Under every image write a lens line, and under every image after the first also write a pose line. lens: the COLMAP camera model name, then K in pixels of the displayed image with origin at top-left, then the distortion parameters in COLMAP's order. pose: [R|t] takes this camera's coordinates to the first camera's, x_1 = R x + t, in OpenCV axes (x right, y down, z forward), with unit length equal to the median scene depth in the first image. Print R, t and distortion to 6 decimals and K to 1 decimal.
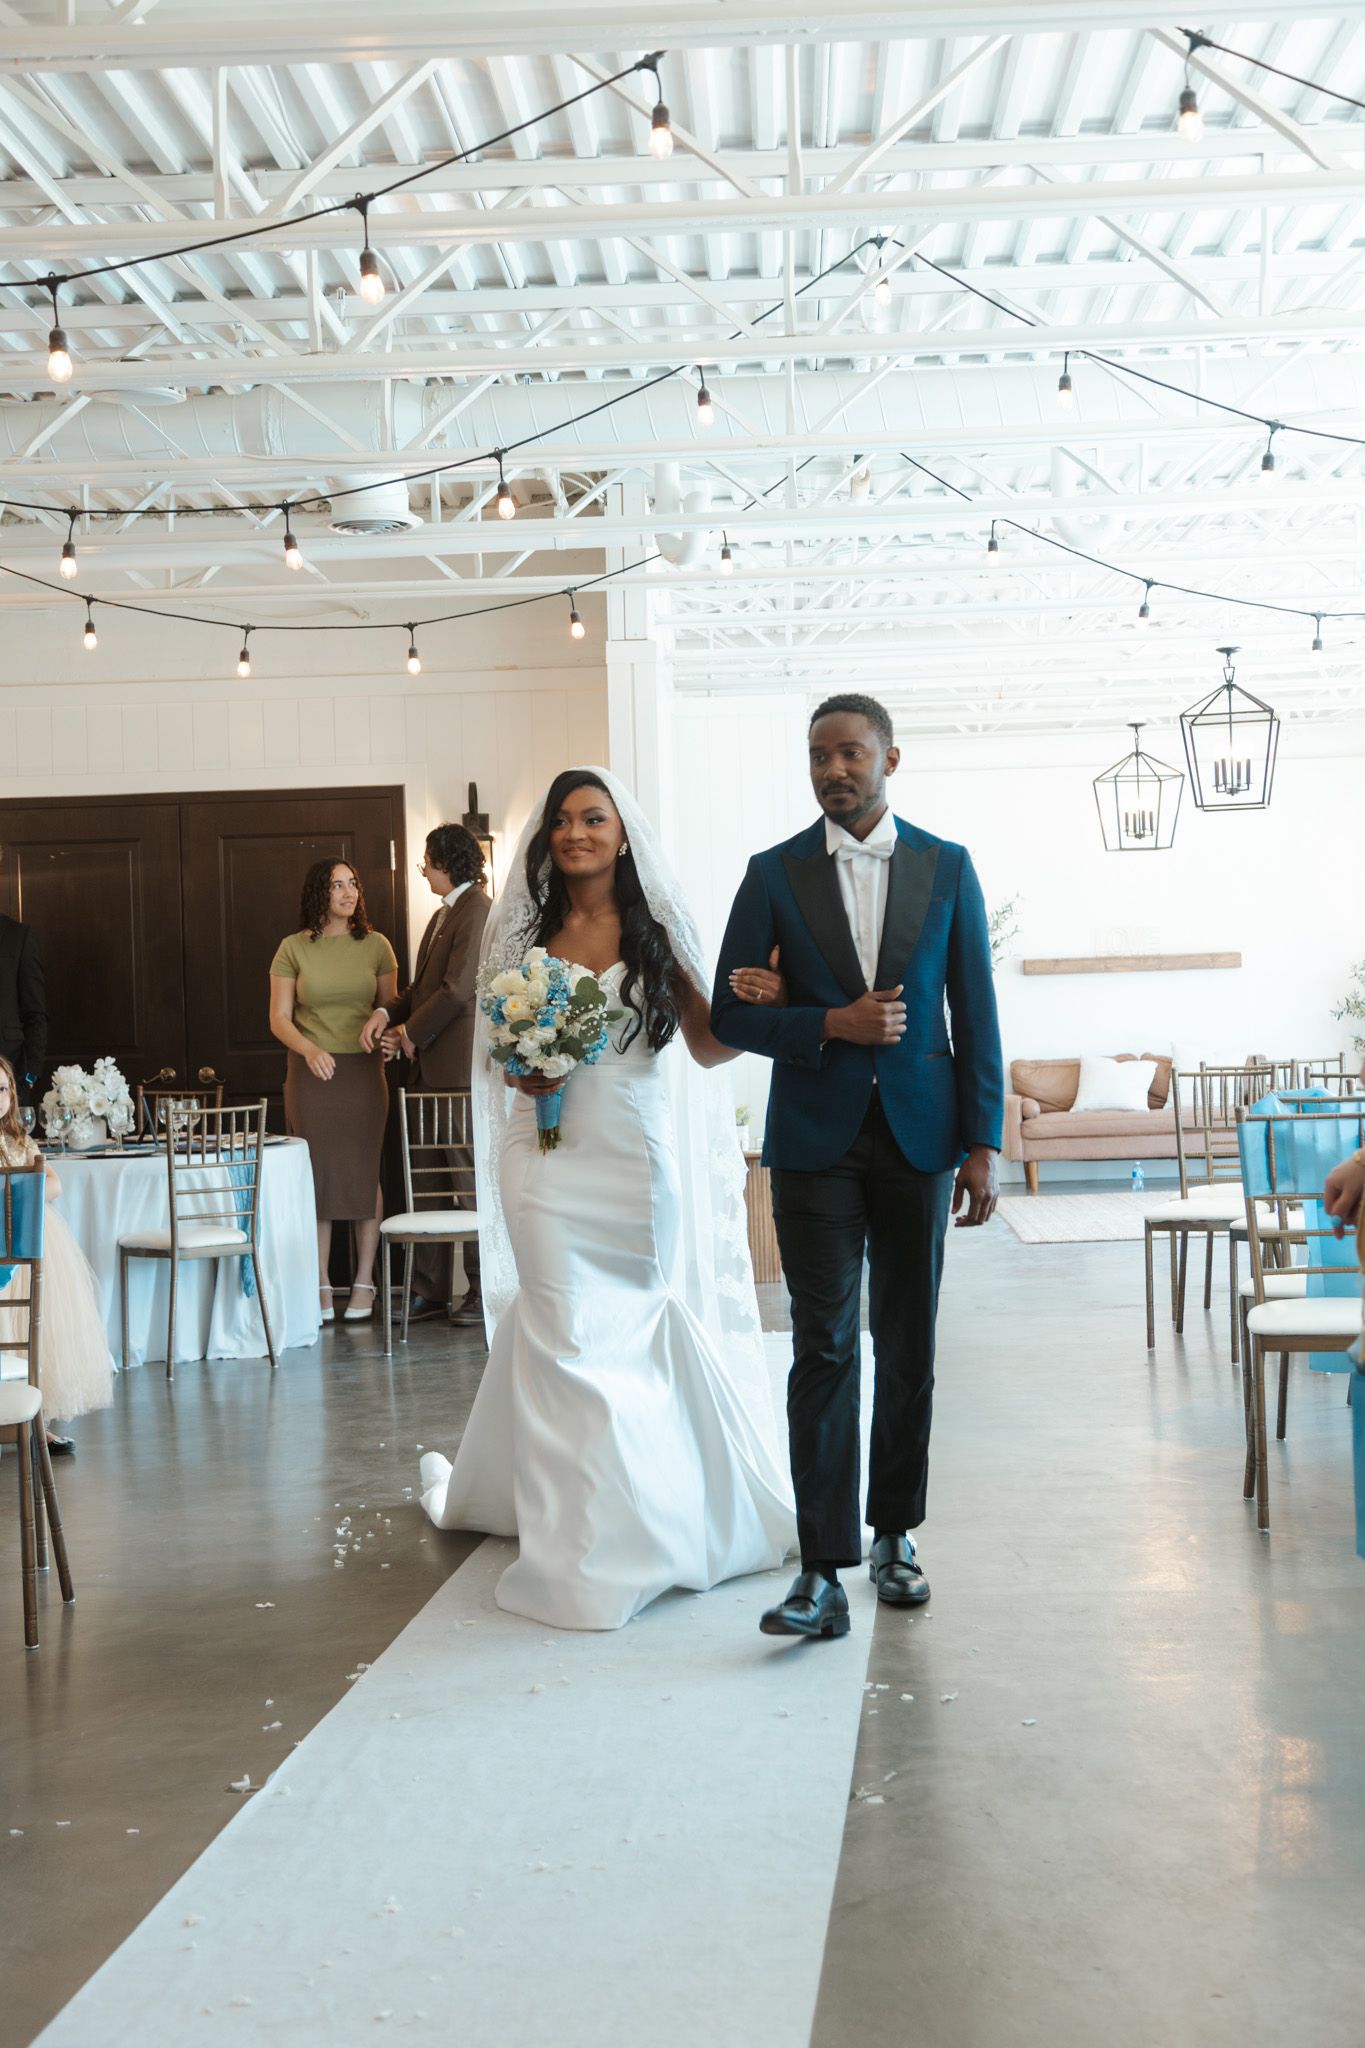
lens RADIAL K [[2665.9, 0, 674.3], [0, 2665.9, 1002.1], [0, 0, 1]] dist [-0.012626, 0.000000]
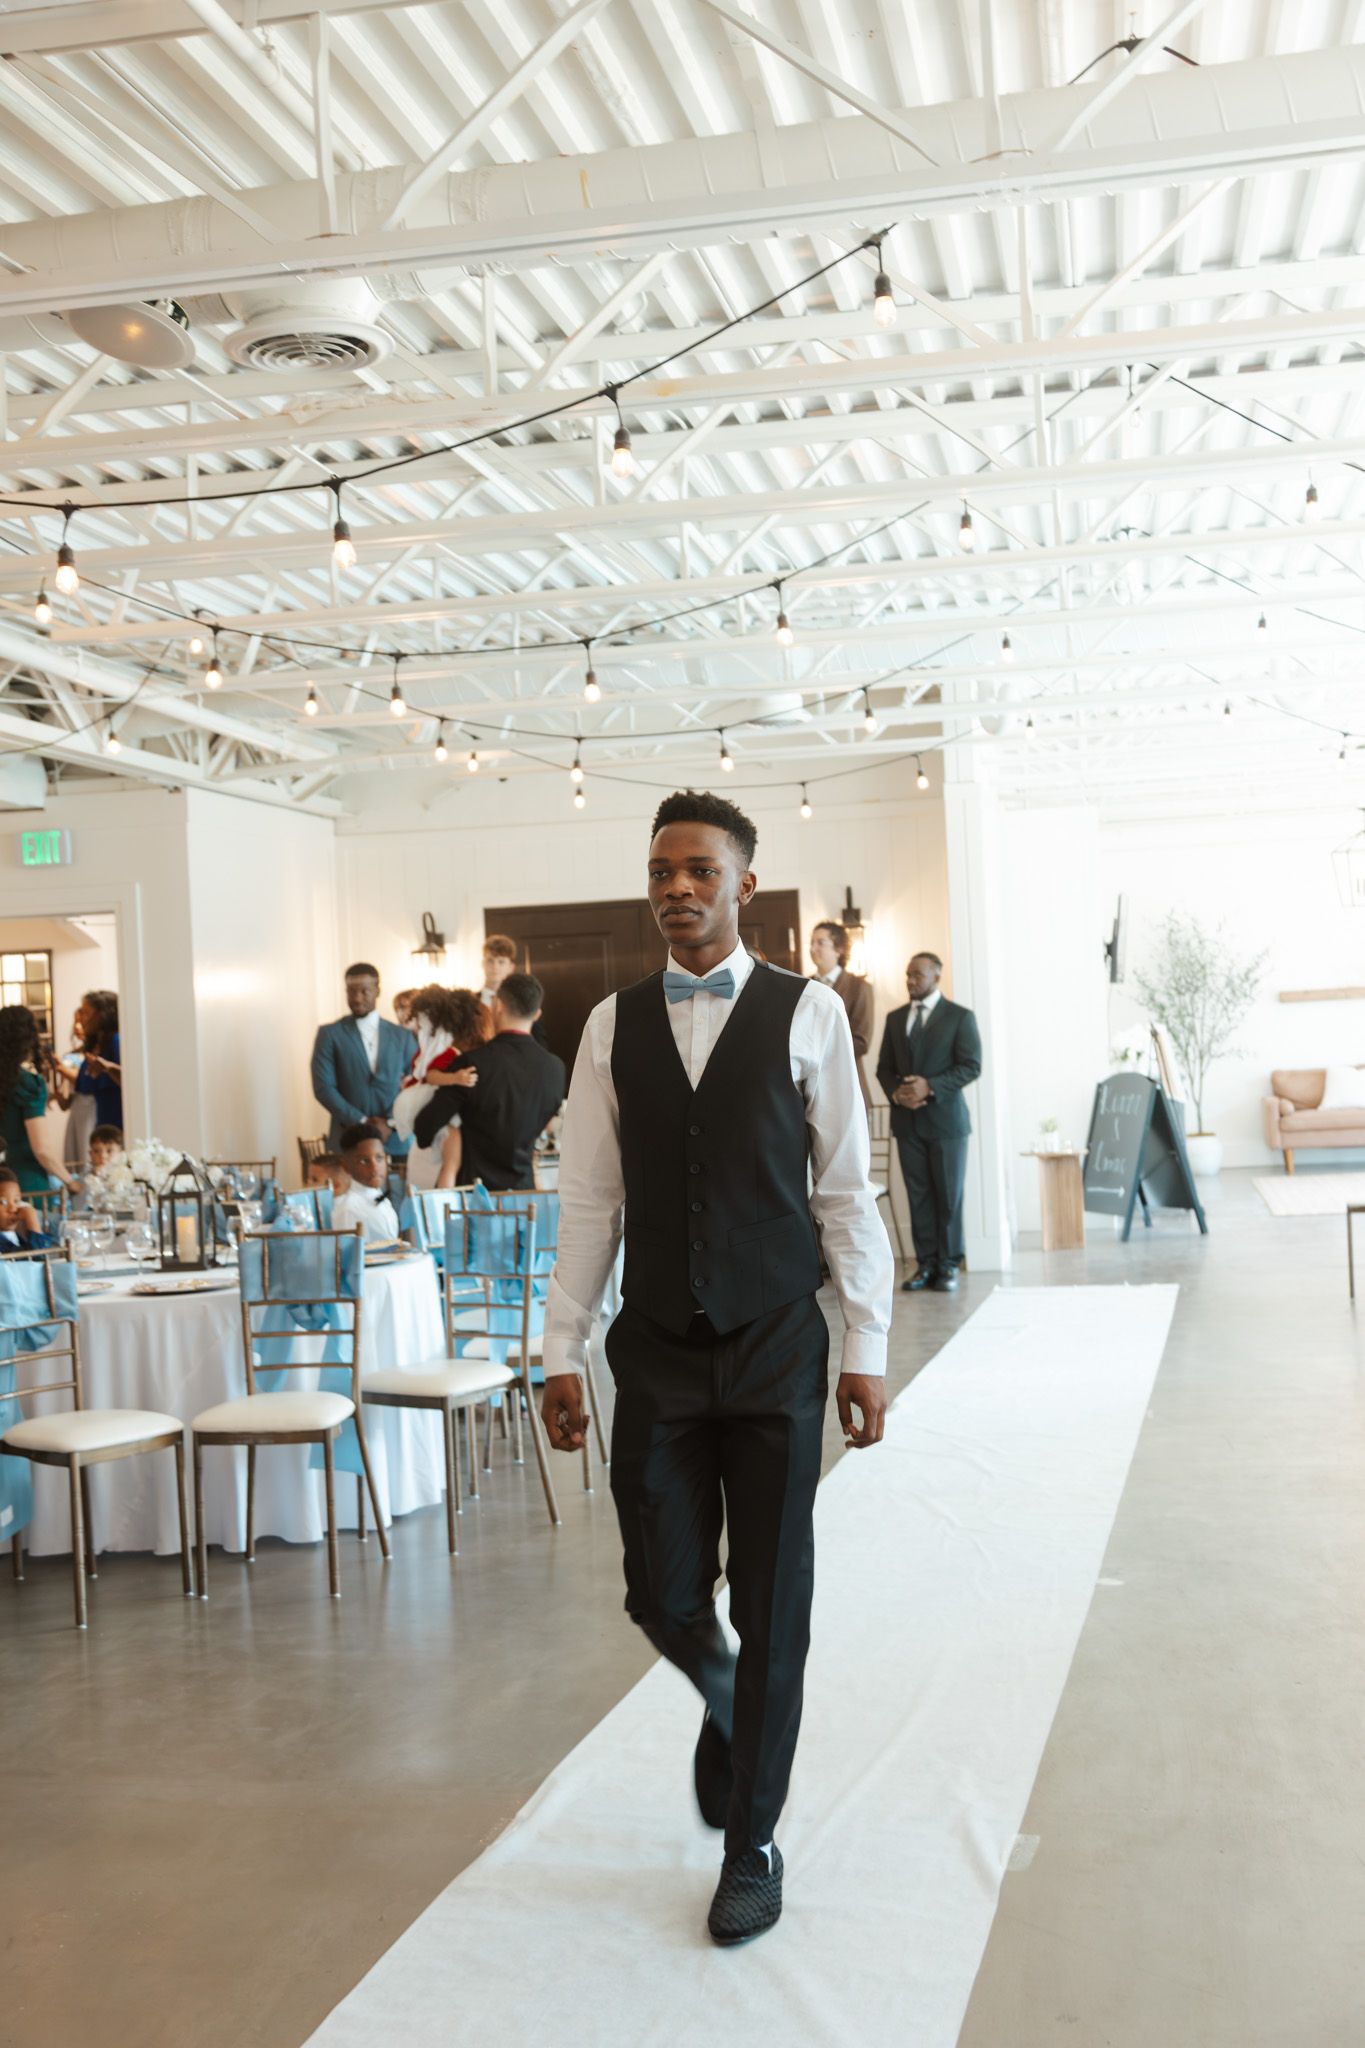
lens RADIAL K [[2254.0, 0, 694.0], [0, 2254.0, 1024.2], [0, 0, 1]] dist [0.024012, 0.000000]
pose [[0.989559, -0.018216, -0.142974, 0.011565], [0.020112, 0.999728, 0.011831, -0.030089], [0.142719, -0.014583, 0.989656, -0.186057]]
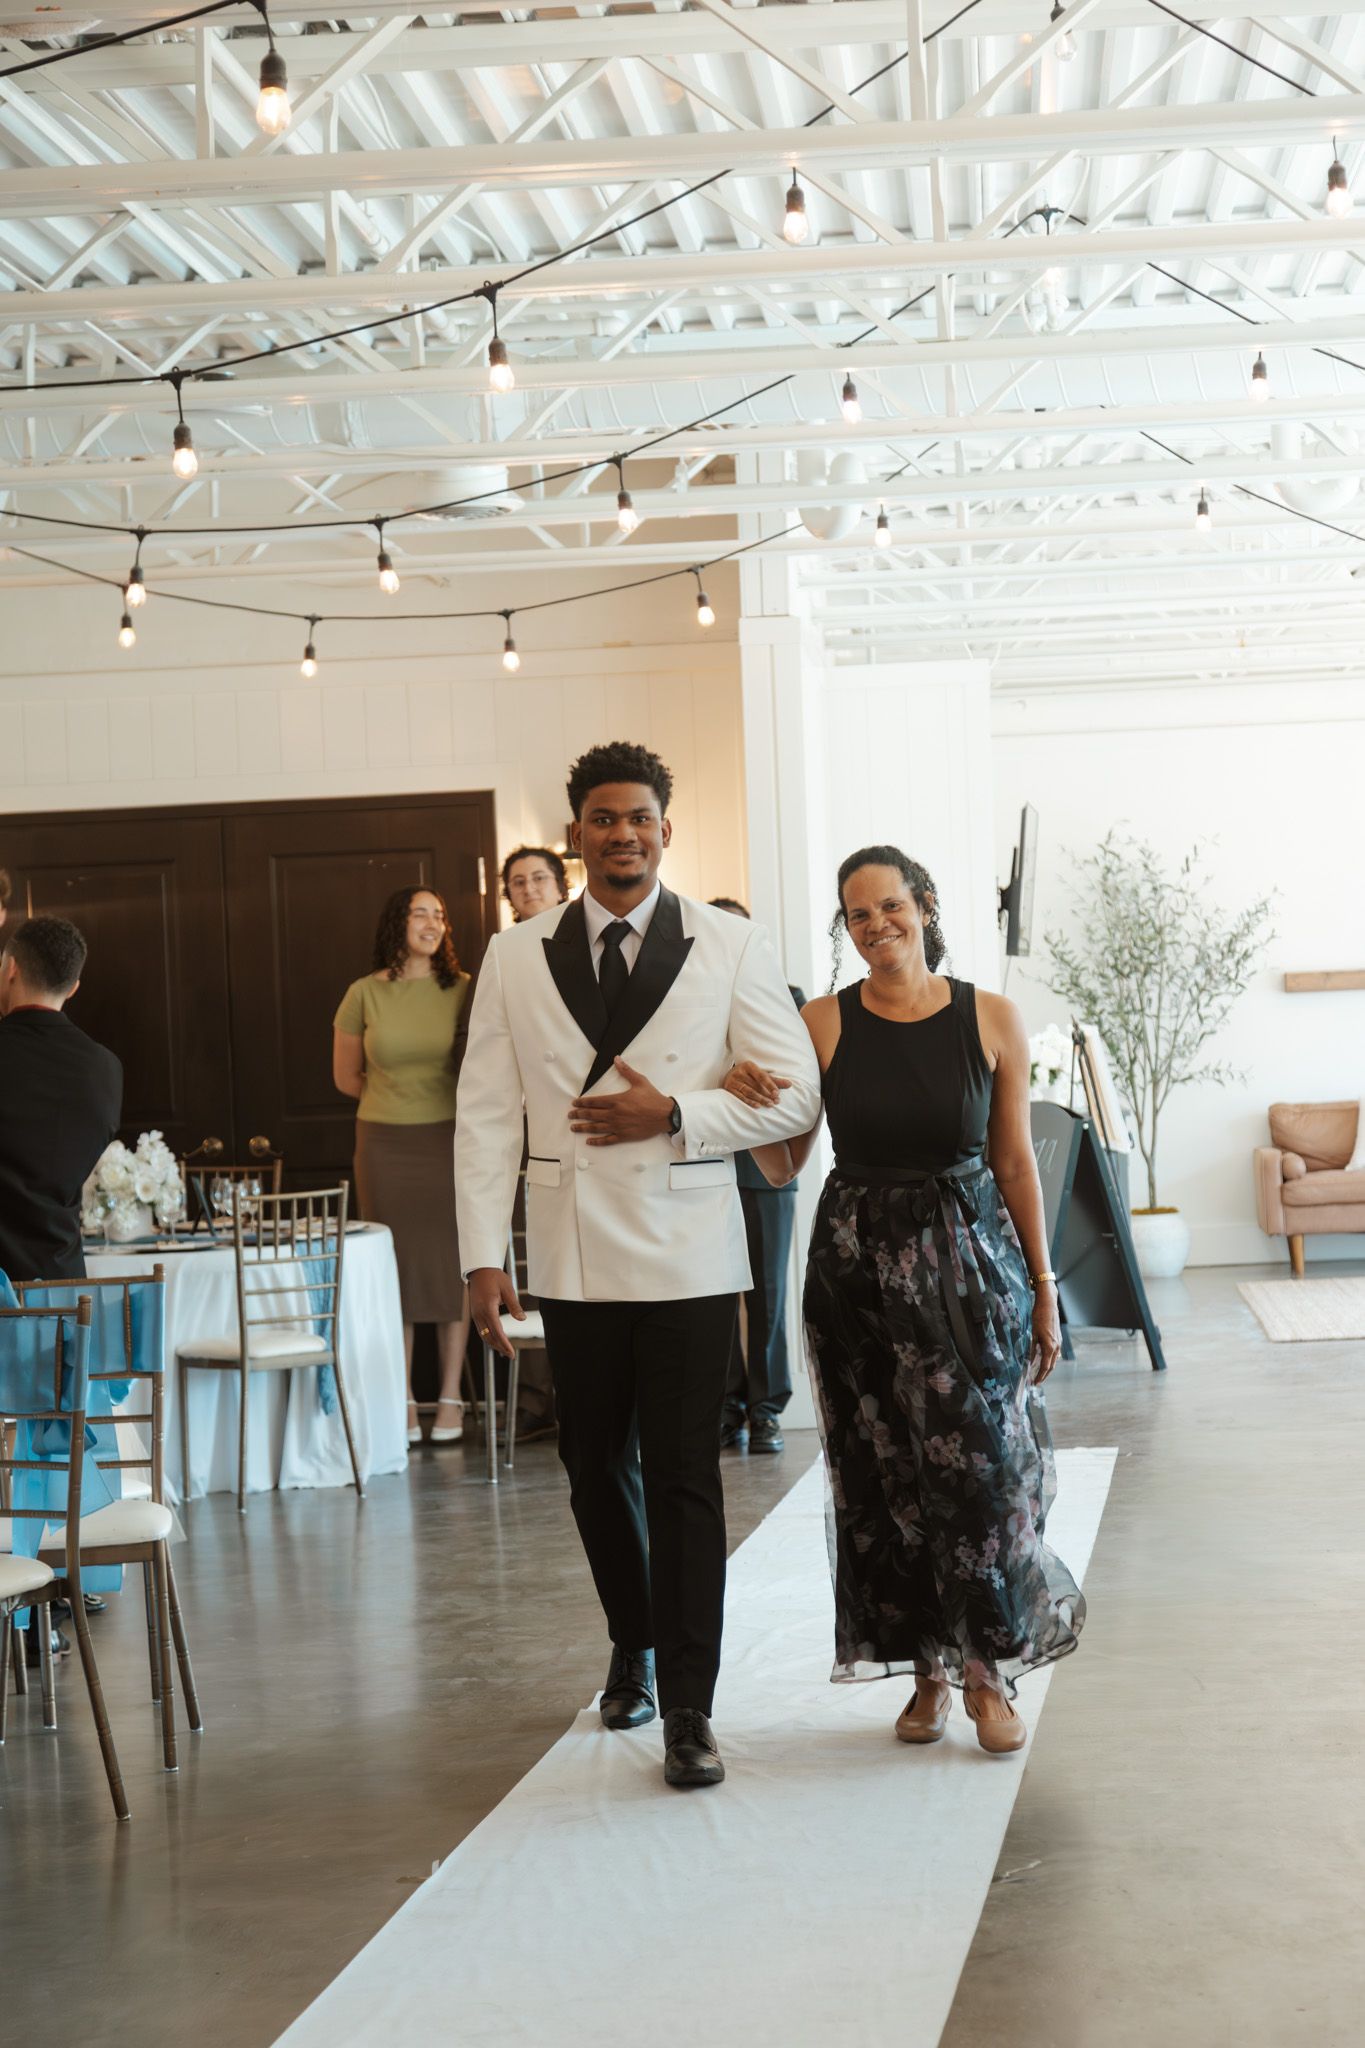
lens RADIAL K [[3991.5, 0, 677.5], [0, 3991.5, 1044.3], [0, 0, 1]] dist [0.016348, 0.000000]
pose [[0.999108, -0.011601, -0.040610, 0.004153], [0.012255, 0.999798, 0.015902, -0.025421], [0.040418, -0.016386, 0.999049, -0.257381]]
